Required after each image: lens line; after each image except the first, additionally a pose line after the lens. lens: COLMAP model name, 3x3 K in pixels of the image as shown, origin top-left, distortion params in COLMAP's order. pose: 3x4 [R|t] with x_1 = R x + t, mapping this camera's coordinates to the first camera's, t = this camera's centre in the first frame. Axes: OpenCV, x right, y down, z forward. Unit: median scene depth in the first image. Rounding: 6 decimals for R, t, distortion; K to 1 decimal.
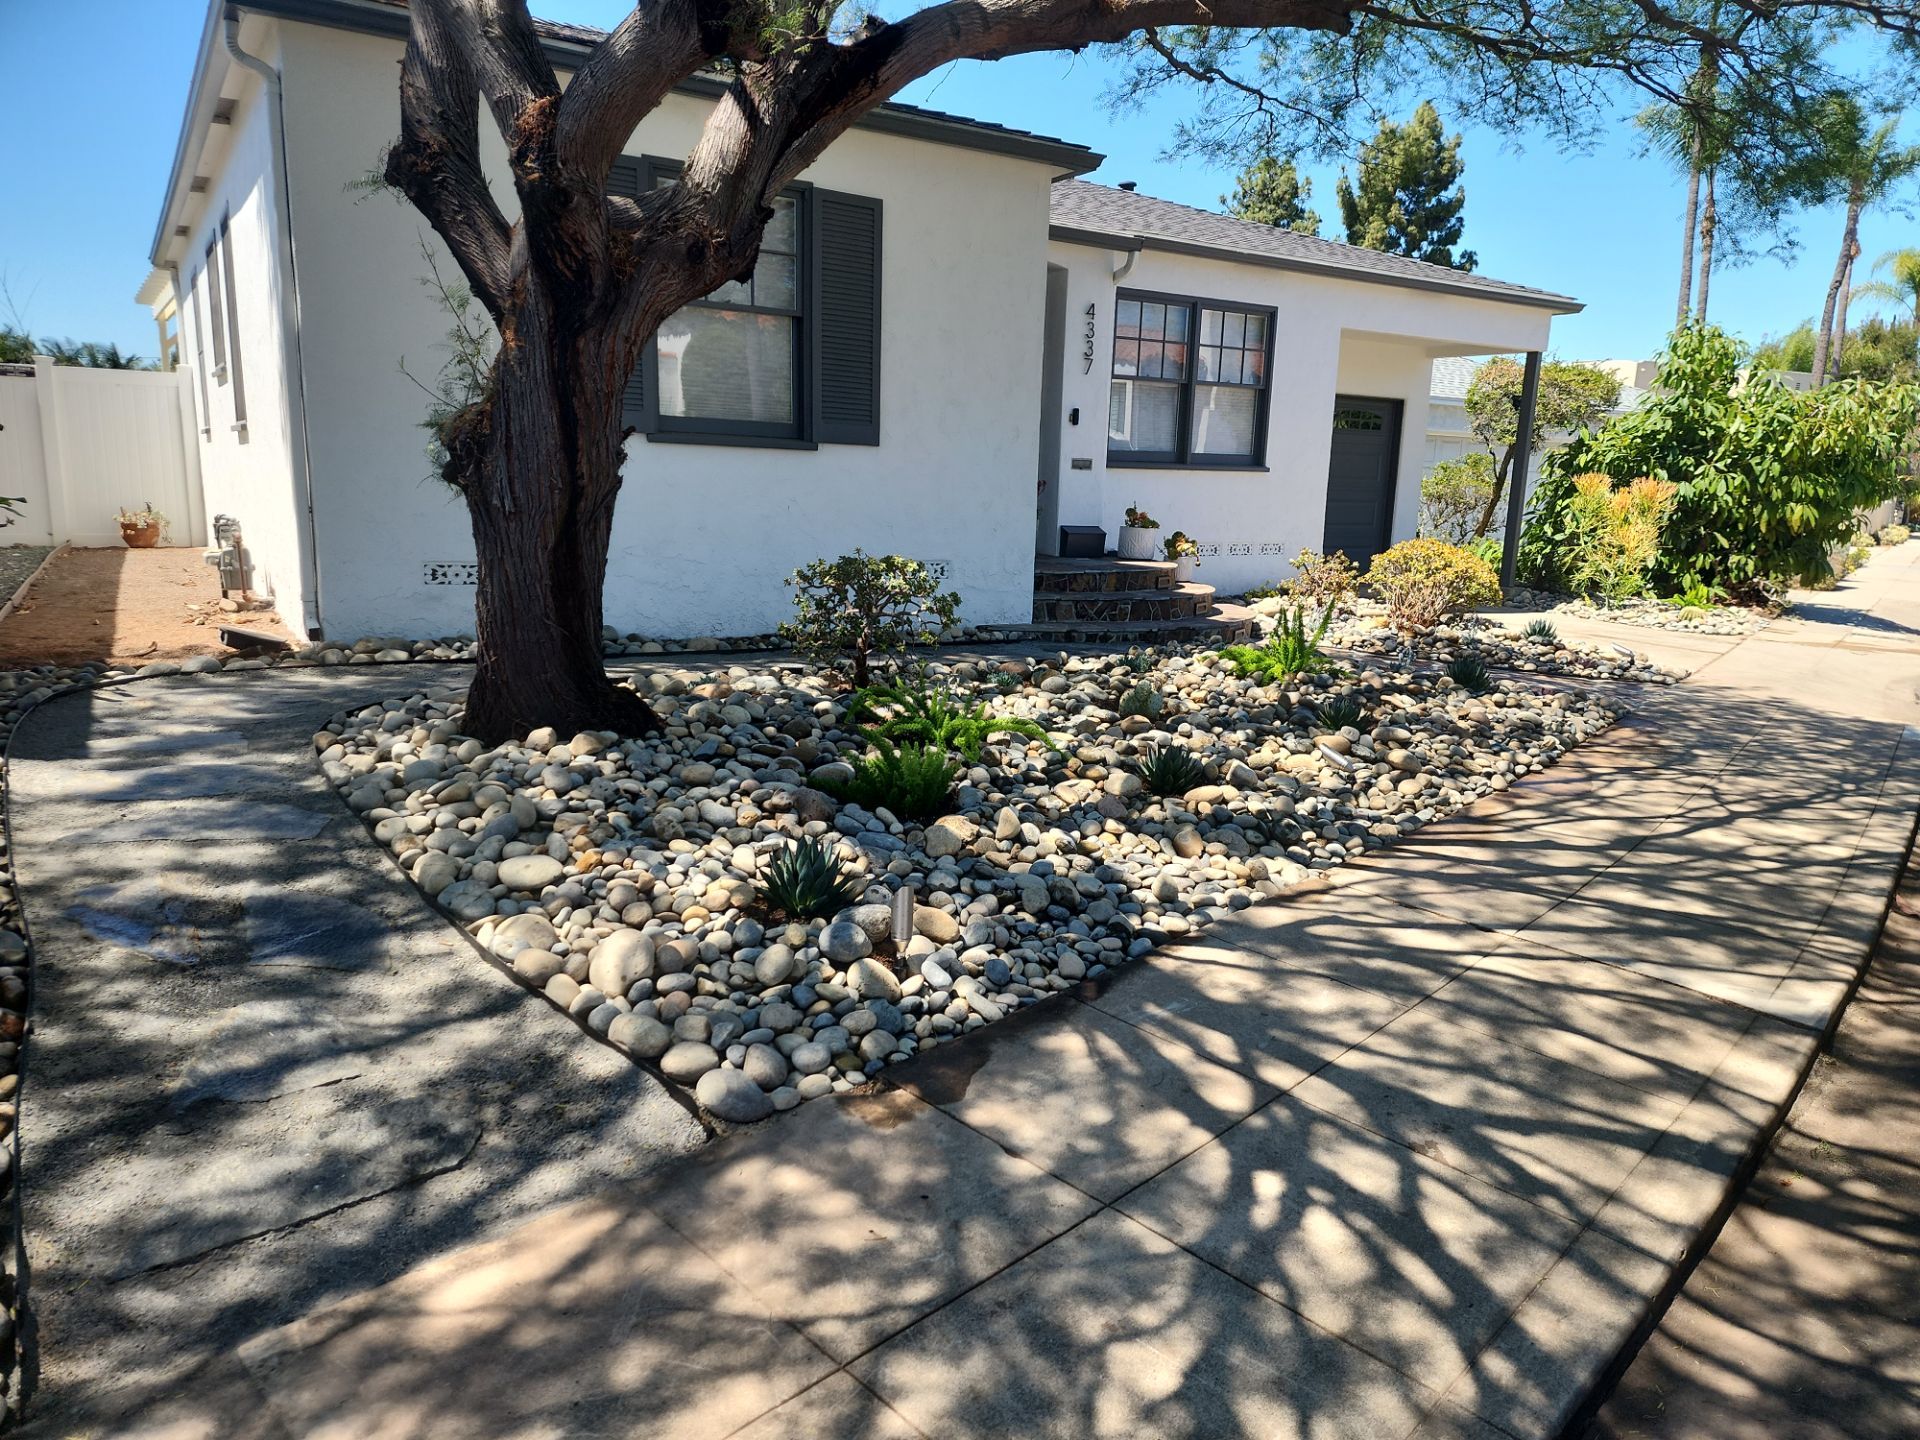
lens RADIAL K [[1285.8, 0, 989.4], [0, 1285.8, 732.2], [0, 0, 1]] dist [0.112405, -0.111331]
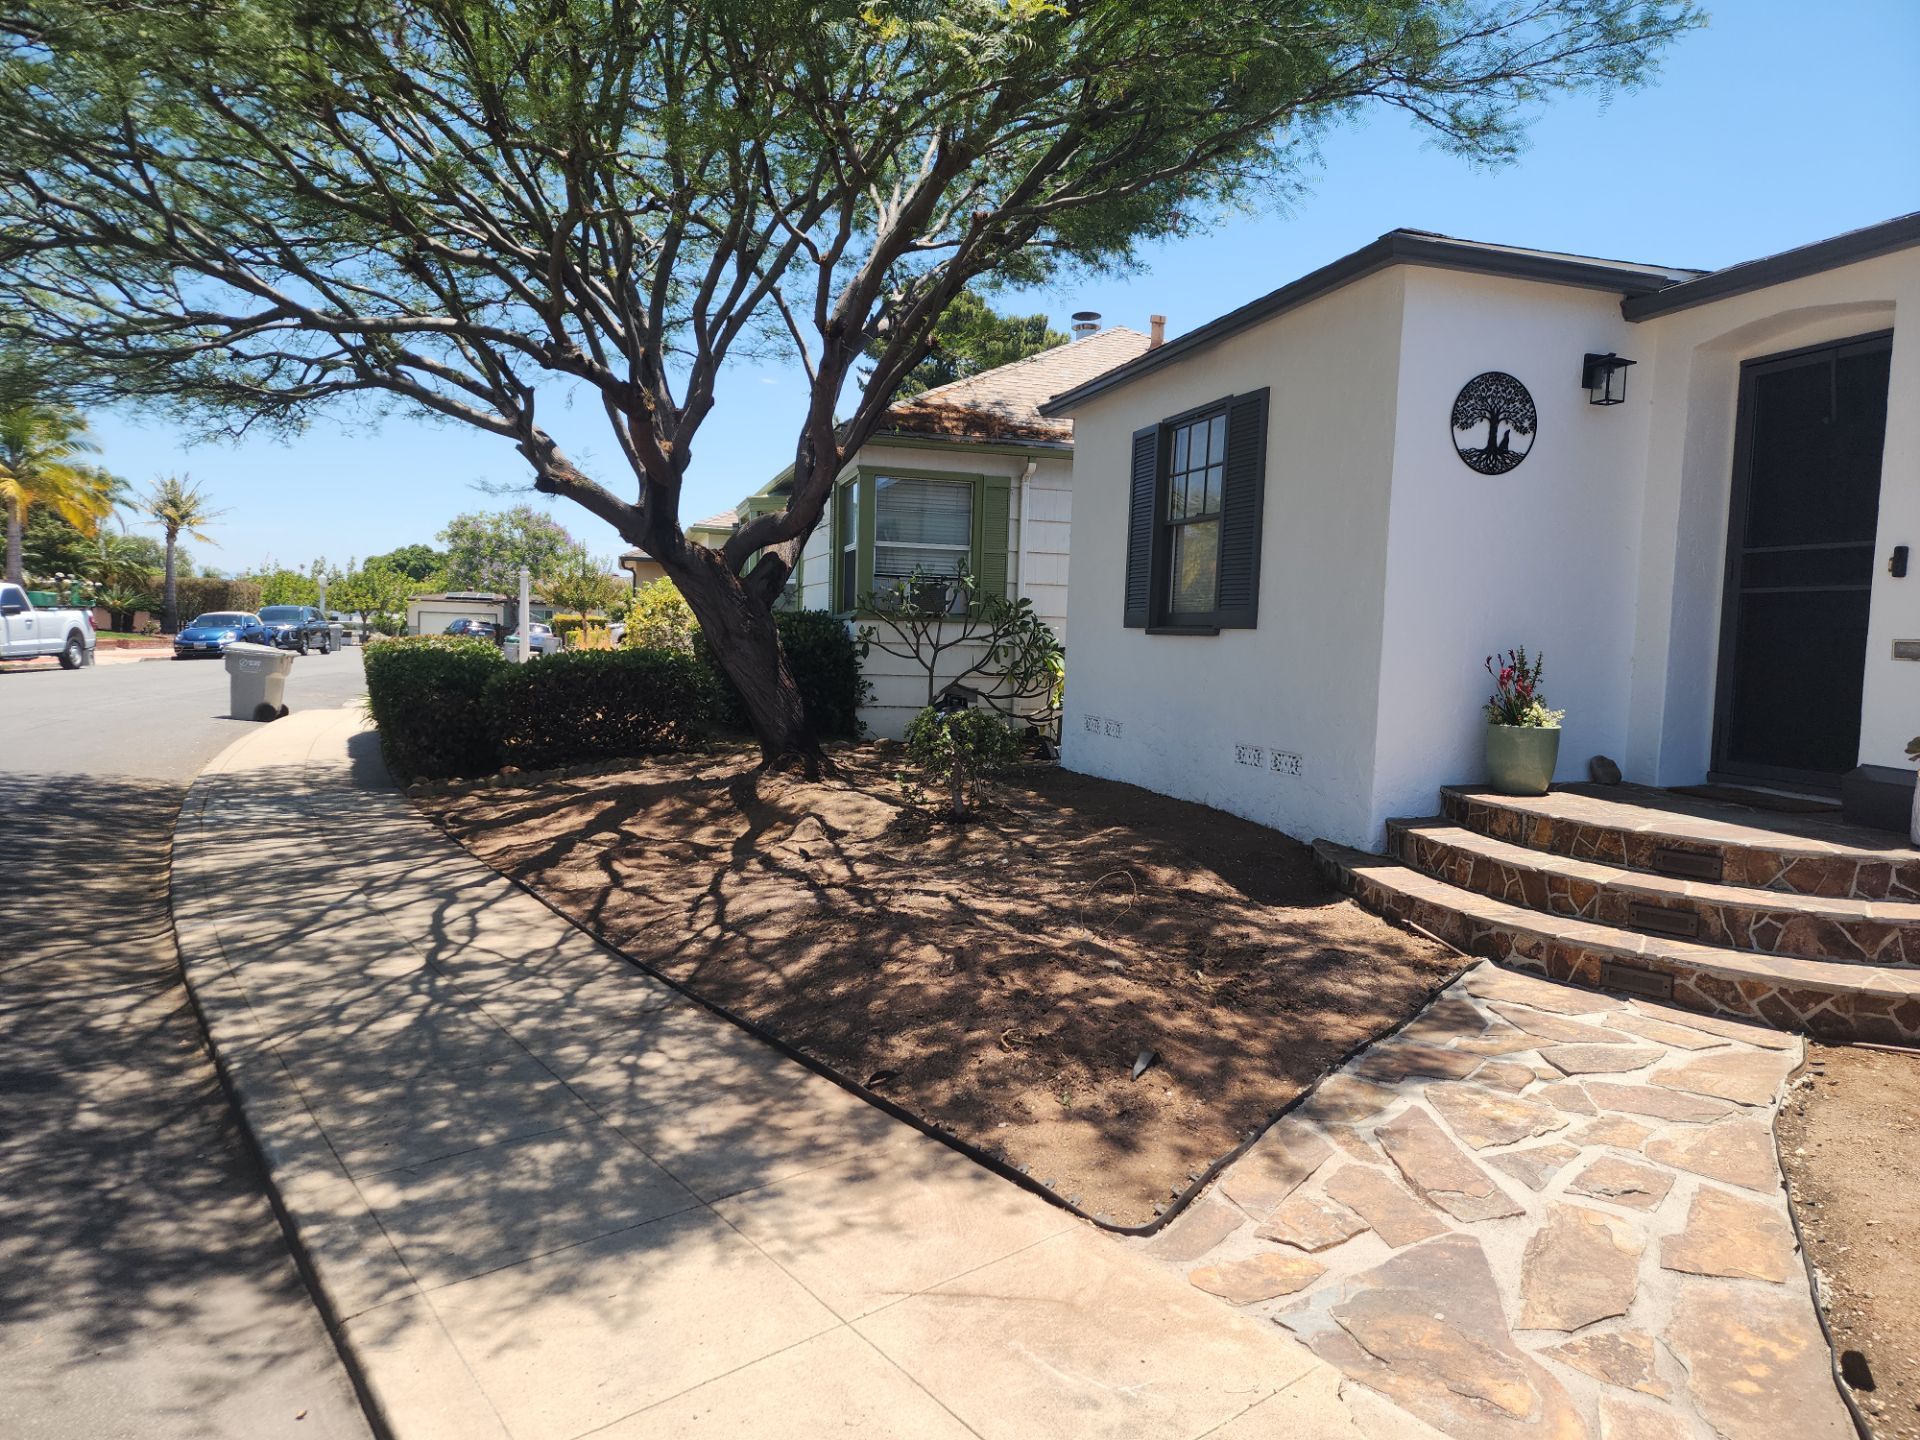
lens RADIAL K [[1266.9, 0, 992.8], [0, 1266.9, 720.7], [0, 0, 1]] dist [0.037895, -0.034795]
pose [[-0.270283, 0.026762, -0.962409, 1.182008], [-0.224785, 0.970233, 0.090108, -0.267215], [0.936172, 0.240690, -0.256222, 1.467796]]
